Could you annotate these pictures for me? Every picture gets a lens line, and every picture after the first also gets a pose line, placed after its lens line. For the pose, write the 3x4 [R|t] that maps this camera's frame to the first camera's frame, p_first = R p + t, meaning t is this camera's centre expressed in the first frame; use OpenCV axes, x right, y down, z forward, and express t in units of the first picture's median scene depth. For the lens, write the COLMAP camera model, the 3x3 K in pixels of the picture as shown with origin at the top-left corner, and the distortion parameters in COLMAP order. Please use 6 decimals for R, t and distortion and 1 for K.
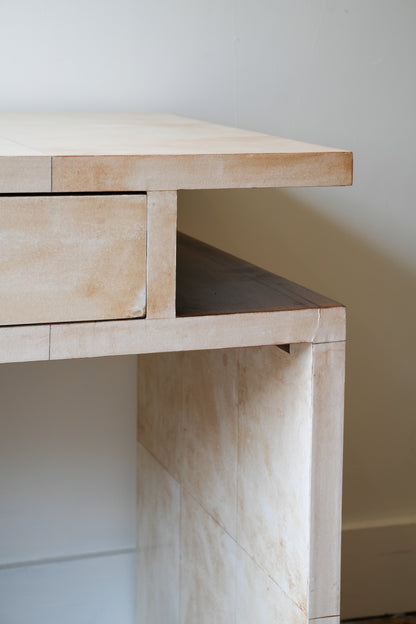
lens RADIAL K [[1432.7, 0, 207.1], [0, 1432.7, 293.7], [0, 0, 1]] dist [0.316124, -0.035609]
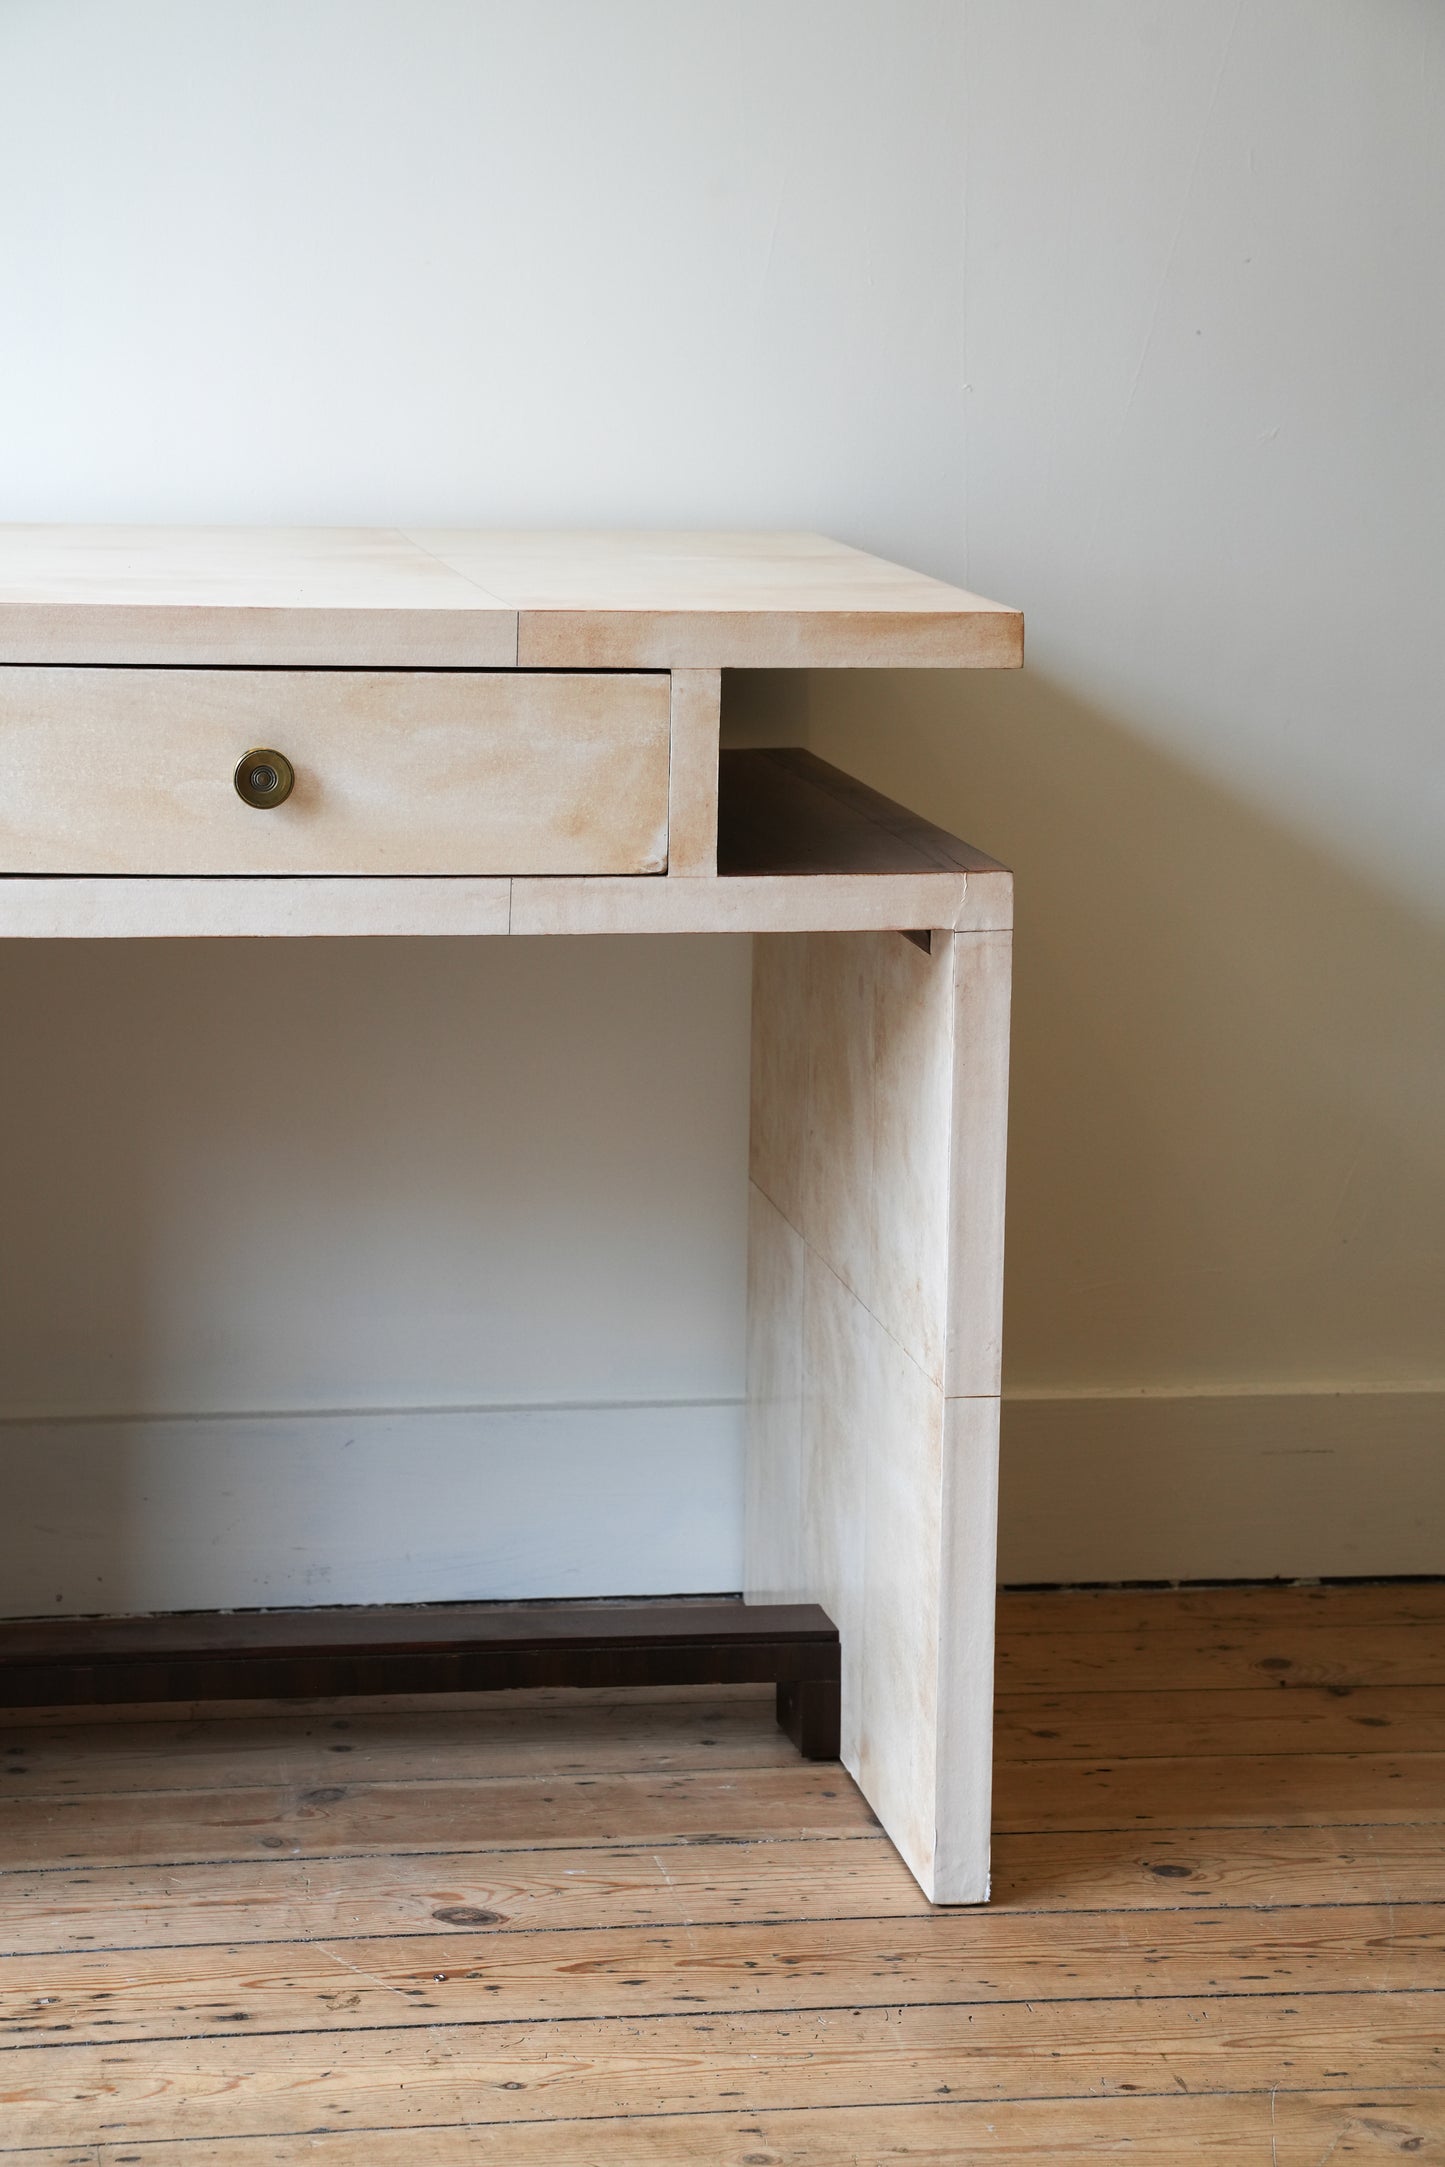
lens RADIAL K [[4975.5, 0, 719.3], [0, 4975.5, 1019.8], [0, 0, 1]] dist [0.316124, -0.035609]
pose [[0.989072, 0.028109, -0.144729, 0.286574], [-0.031108, 0.999345, -0.018498, 0.116363], [0.144115, 0.022798, 0.989298, -1.098855]]
